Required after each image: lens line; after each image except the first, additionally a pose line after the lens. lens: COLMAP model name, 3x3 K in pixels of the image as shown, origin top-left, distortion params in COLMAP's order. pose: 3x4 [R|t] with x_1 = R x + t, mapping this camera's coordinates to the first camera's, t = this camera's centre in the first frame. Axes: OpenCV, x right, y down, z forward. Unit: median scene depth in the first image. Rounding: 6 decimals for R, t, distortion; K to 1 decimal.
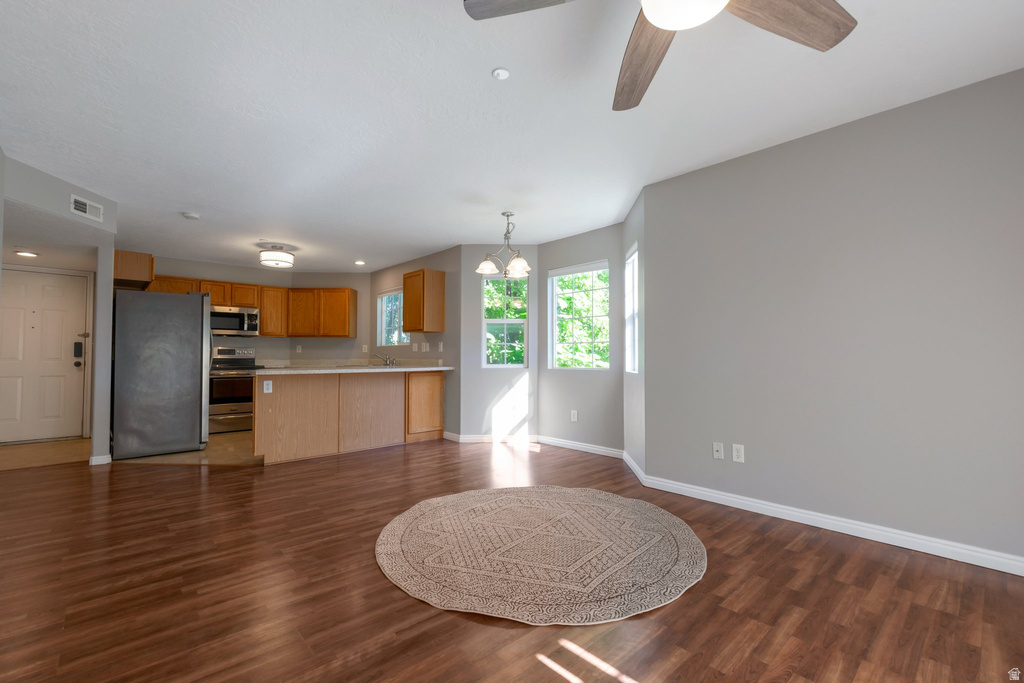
lens RADIAL K [[449.0, 0, 521.0], [0, 449.0, 344.1], [0, 0, 1]] dist [-0.002995, -0.000313]
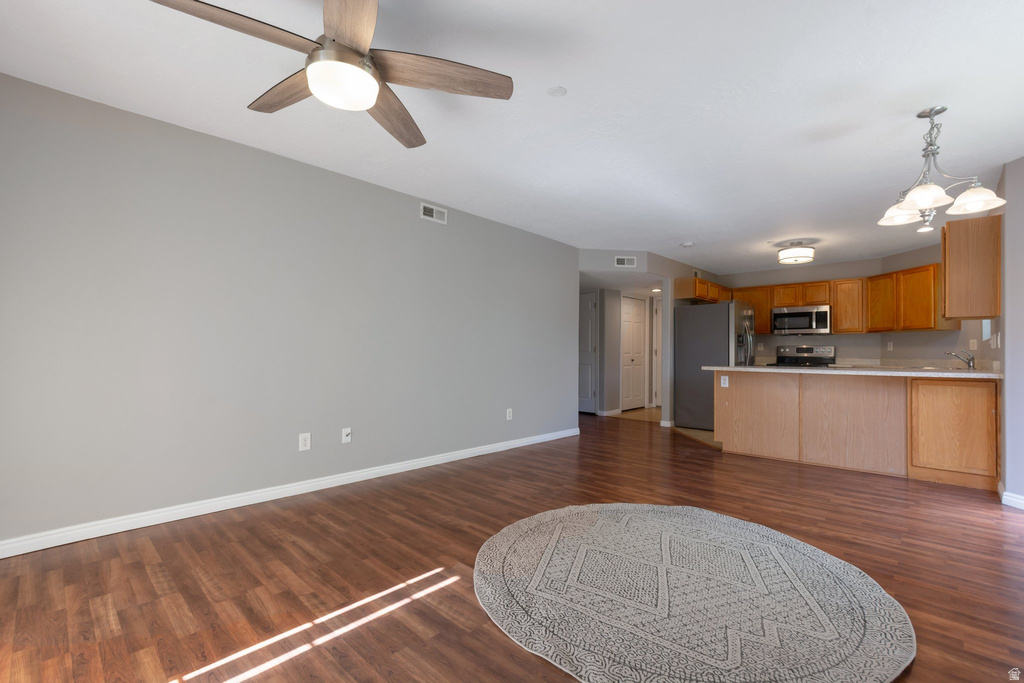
lens RADIAL K [[449.0, 0, 511.0], [0, 449.0, 347.0], [0, 0, 1]] dist [-0.002995, -0.000313]
pose [[0.058802, -0.012117, -0.998196, 0.504644], [0.020945, 0.999721, -0.010902, 0.010559], [0.998050, -0.020266, 0.059040, 0.404222]]
